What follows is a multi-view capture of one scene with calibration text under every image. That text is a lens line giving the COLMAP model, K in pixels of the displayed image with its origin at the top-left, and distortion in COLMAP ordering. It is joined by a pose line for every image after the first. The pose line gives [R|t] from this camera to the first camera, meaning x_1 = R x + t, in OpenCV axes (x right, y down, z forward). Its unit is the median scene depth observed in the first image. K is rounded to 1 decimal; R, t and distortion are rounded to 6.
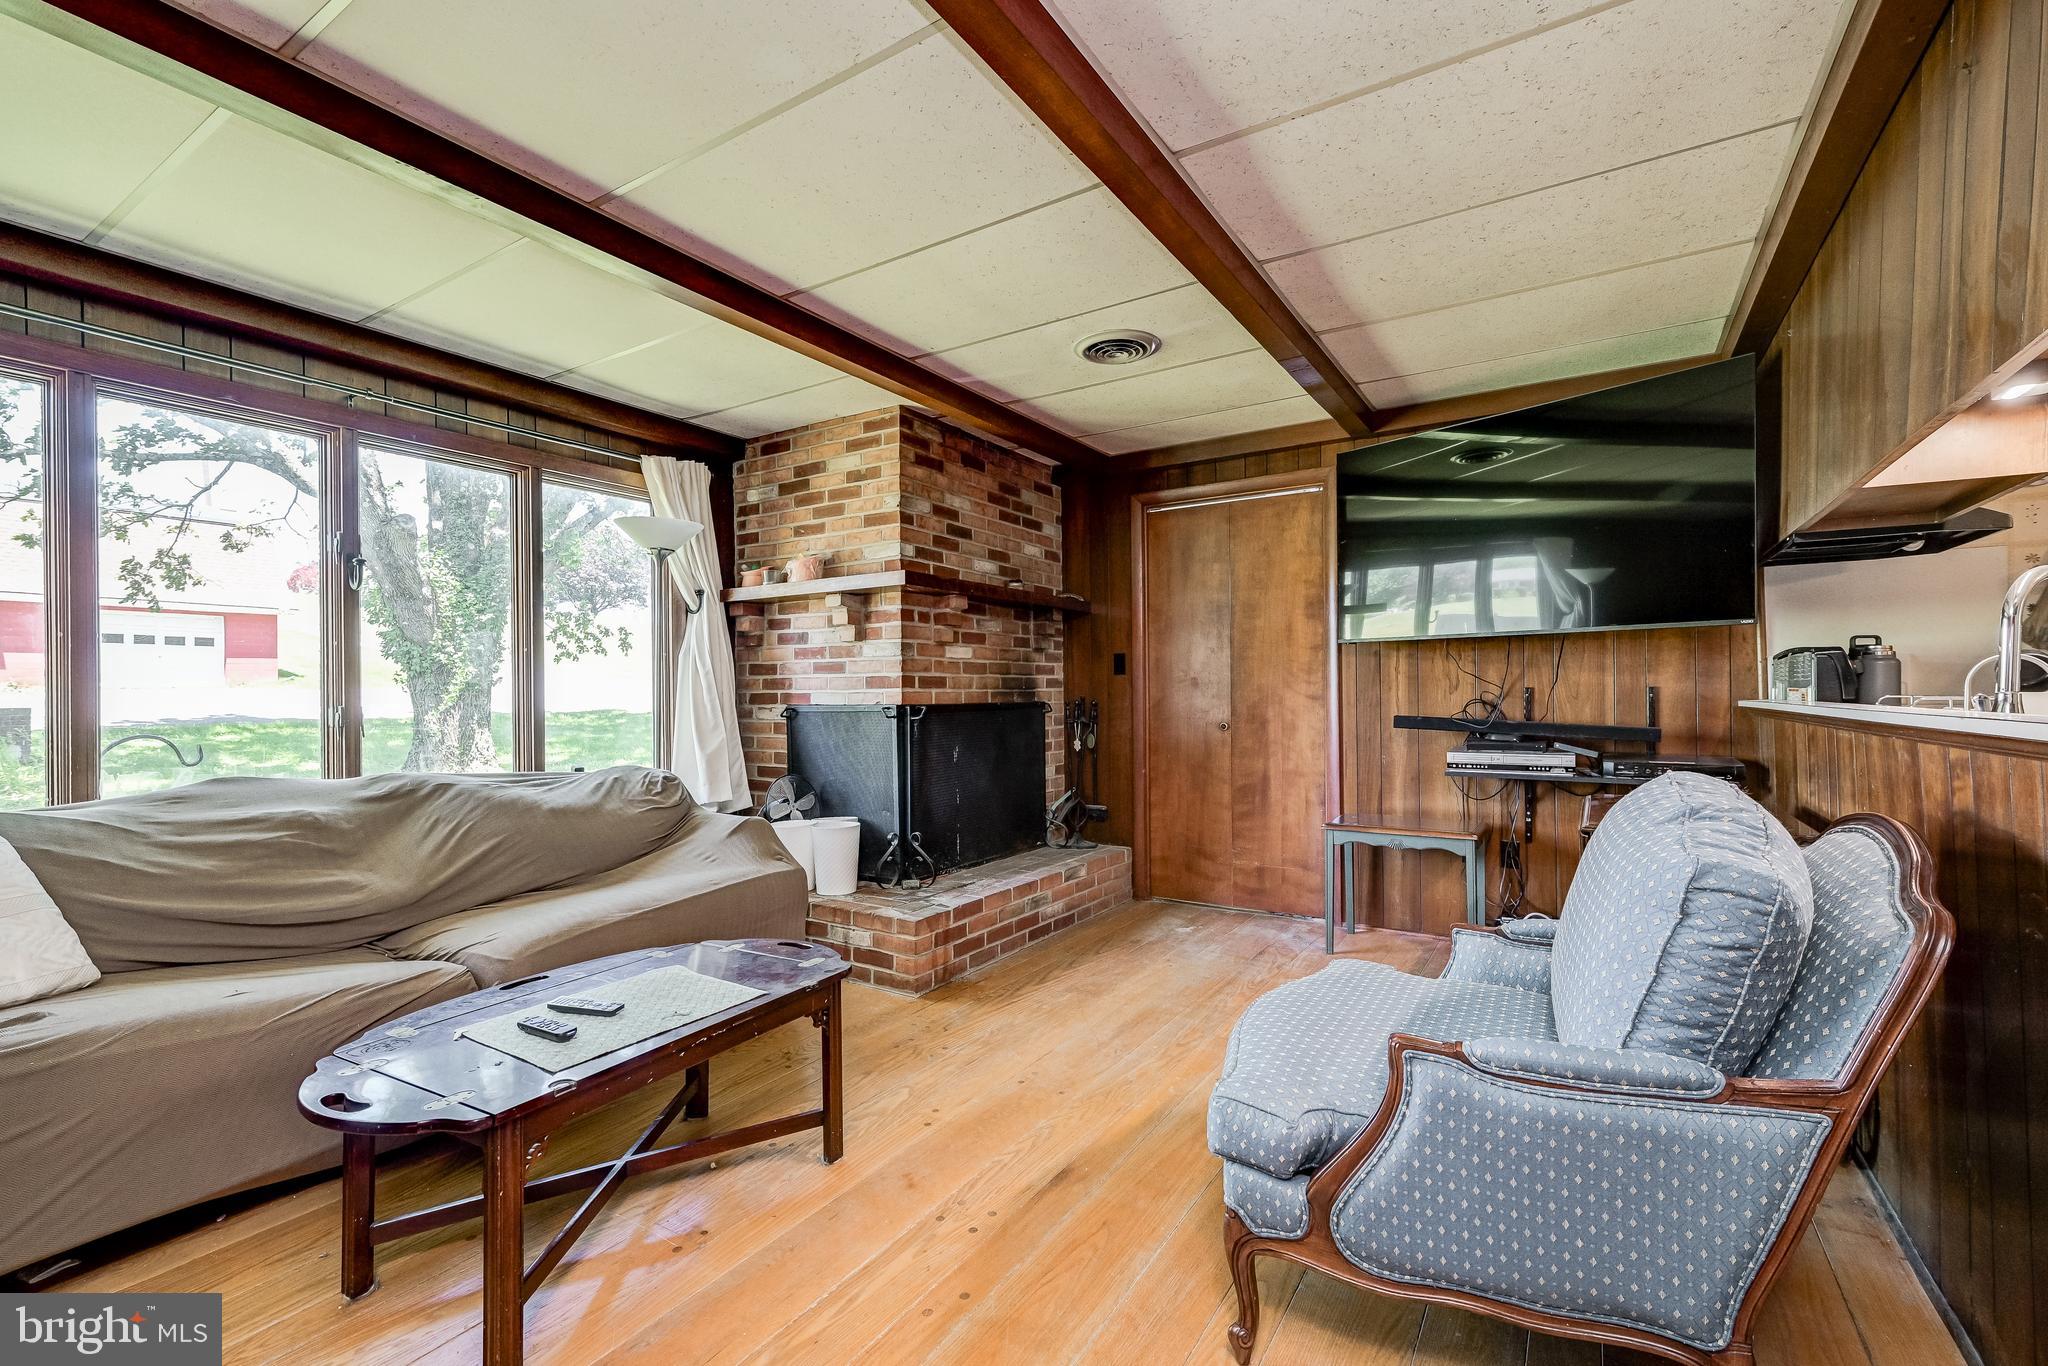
lens RADIAL K [[905.0, 0, 1023.2], [0, 905.0, 690.7], [0, 0, 1]] dist [0.020394, 0.001000]
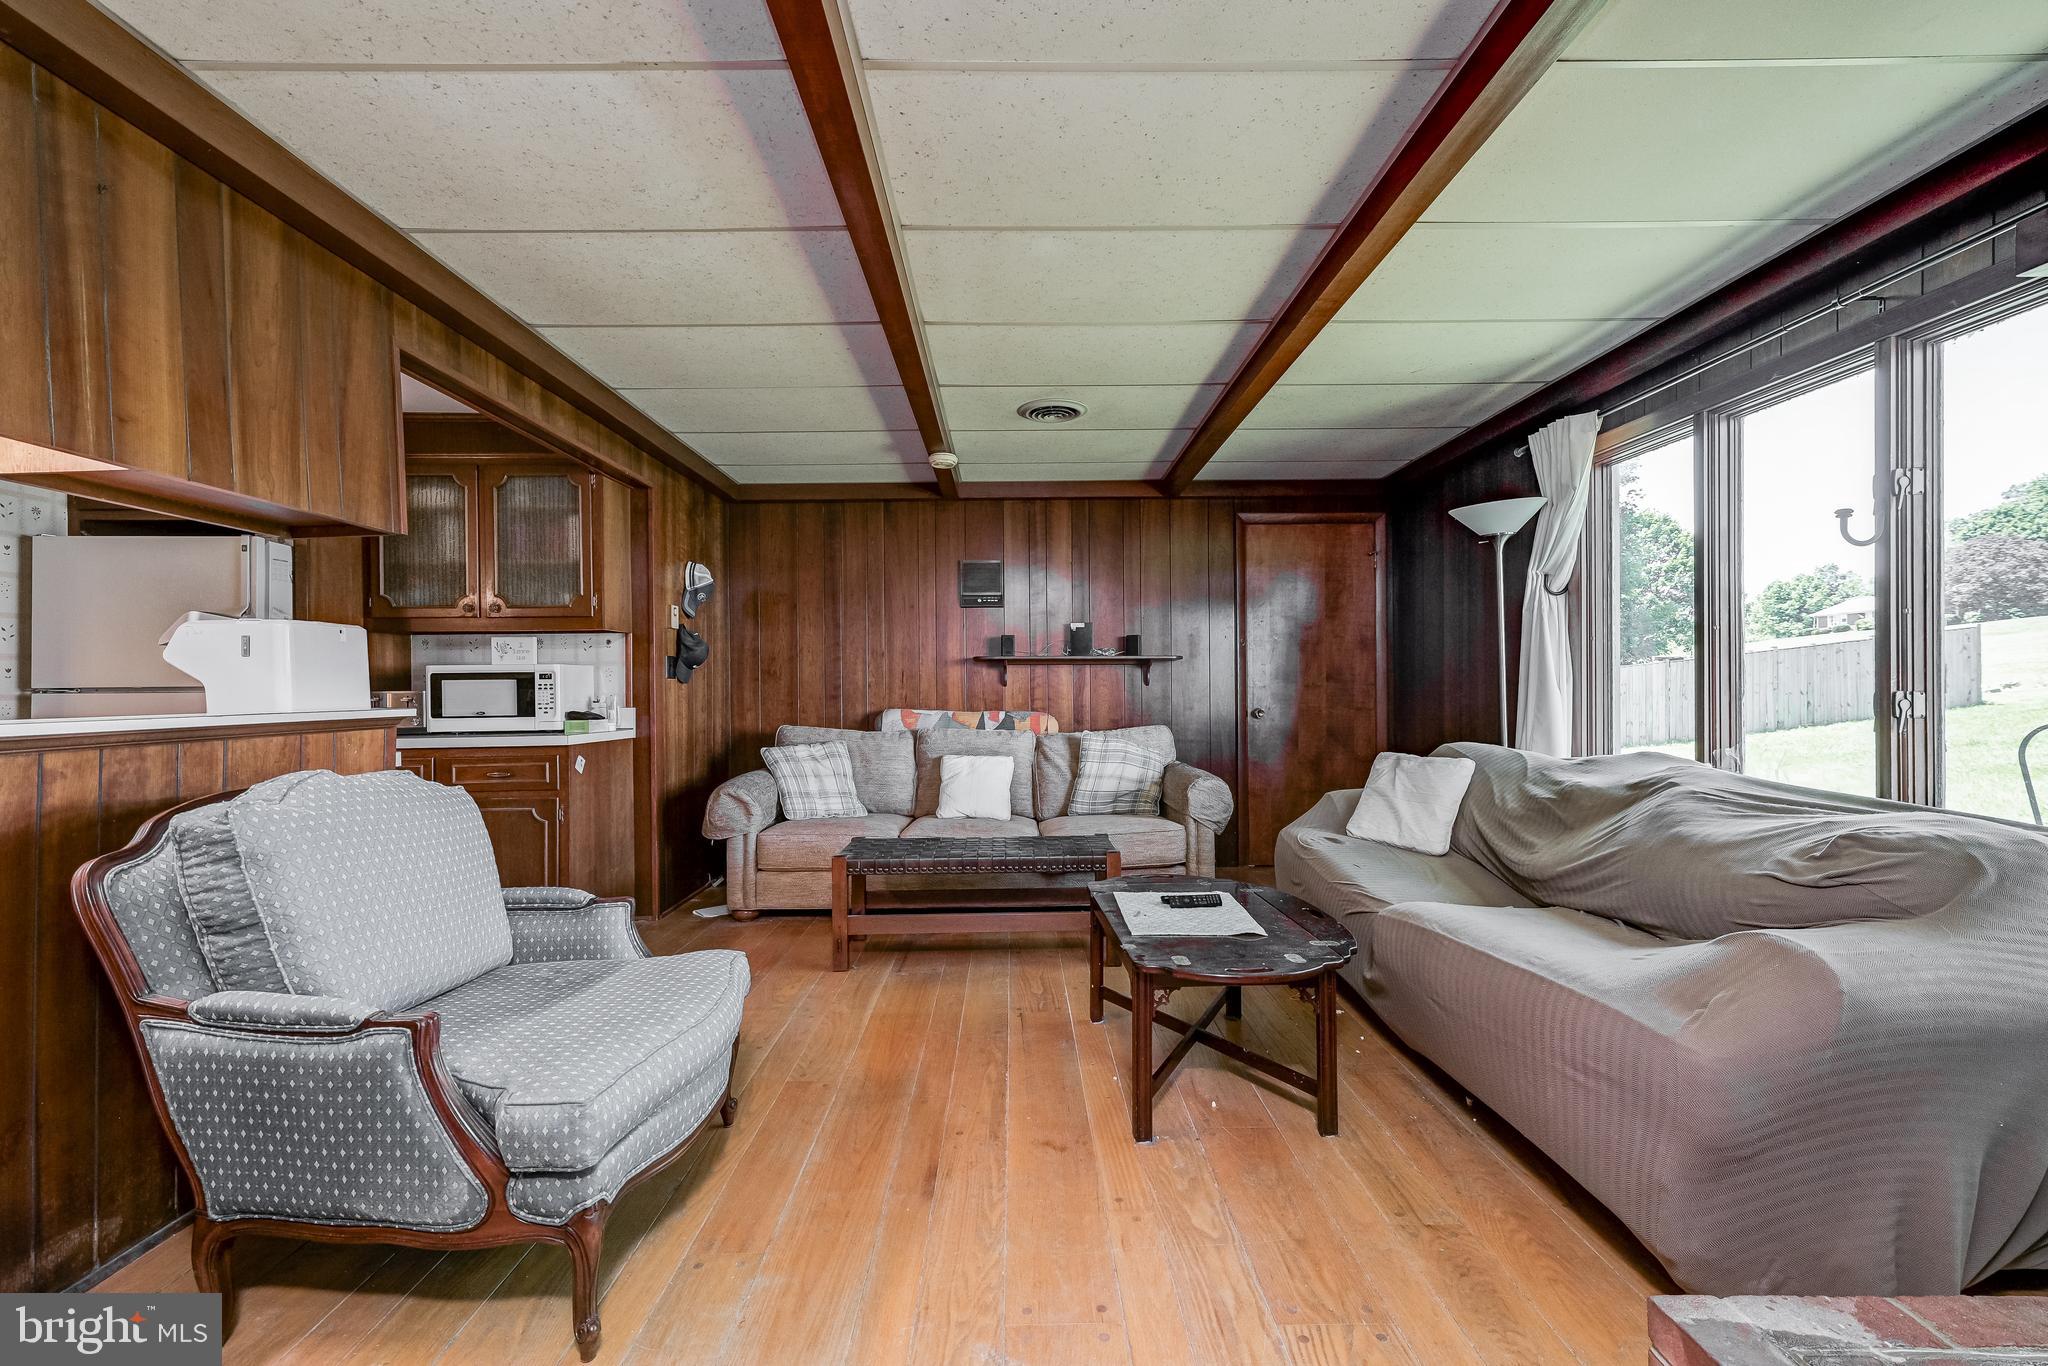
lens RADIAL K [[905.0, 0, 1028.5], [0, 905.0, 687.6], [0, 0, 1]] dist [0.020394, 0.001000]
pose [[-0.835407, 0.013133, -0.549475, 0.237511], [0.013079, 0.999906, 0.004015, 0.000248], [0.549476, -0.003832, -0.835500, 0.943968]]
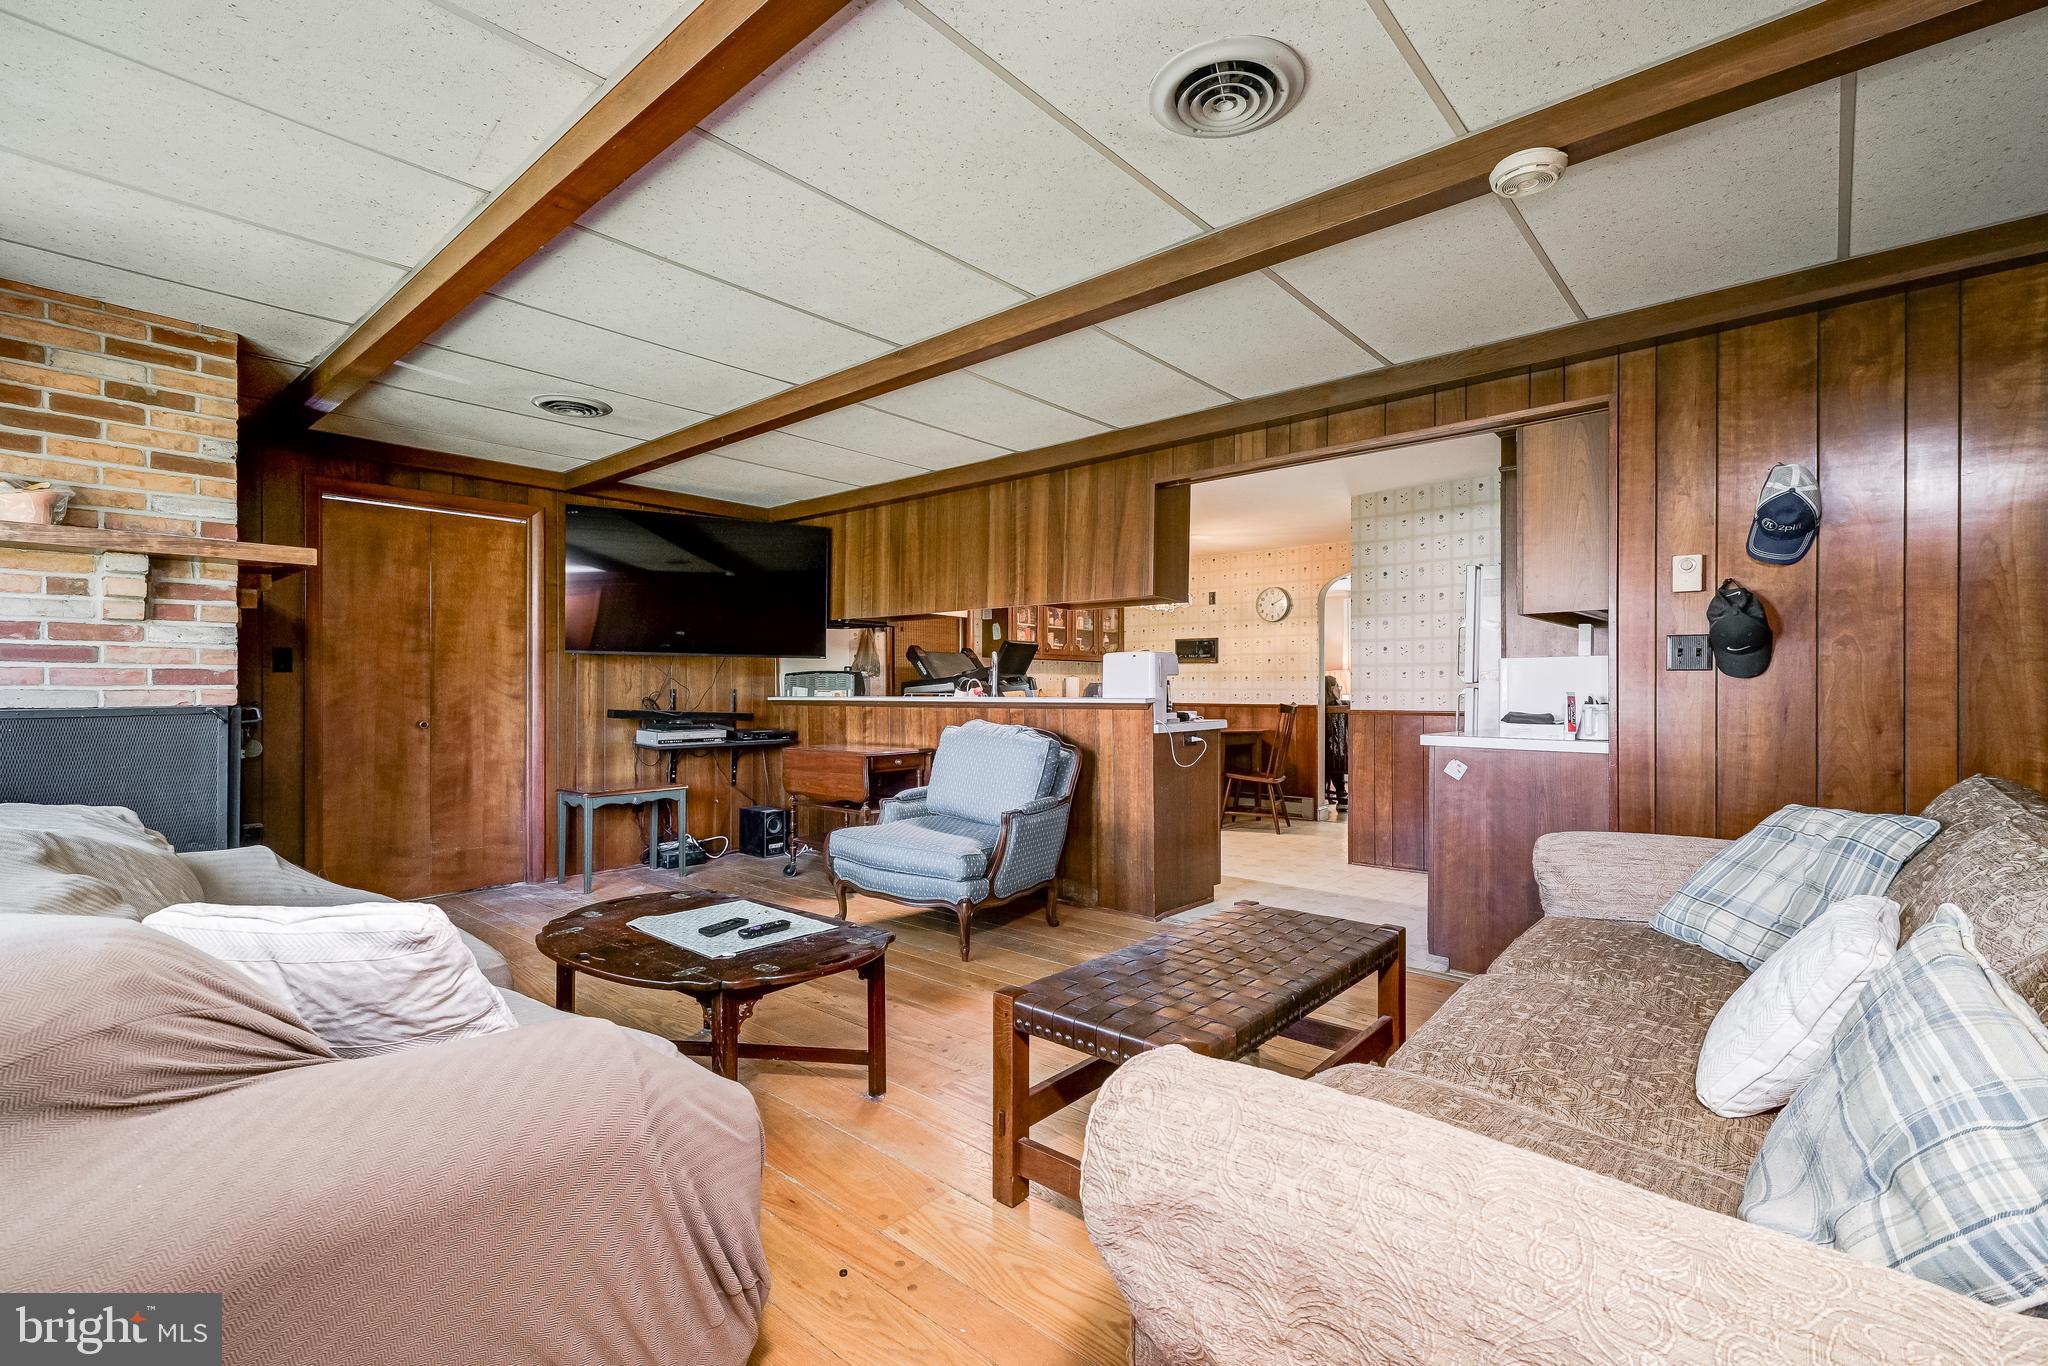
lens RADIAL K [[905.0, 0, 1017.1], [0, 905.0, 687.6], [0, 0, 1]] dist [0.020394, 0.001000]
pose [[0.157646, 0.009047, 0.987454, -0.777328], [-0.001694, 0.999959, -0.008891, 0.005454], [-0.987494, -0.000272, 0.157654, 0.172867]]
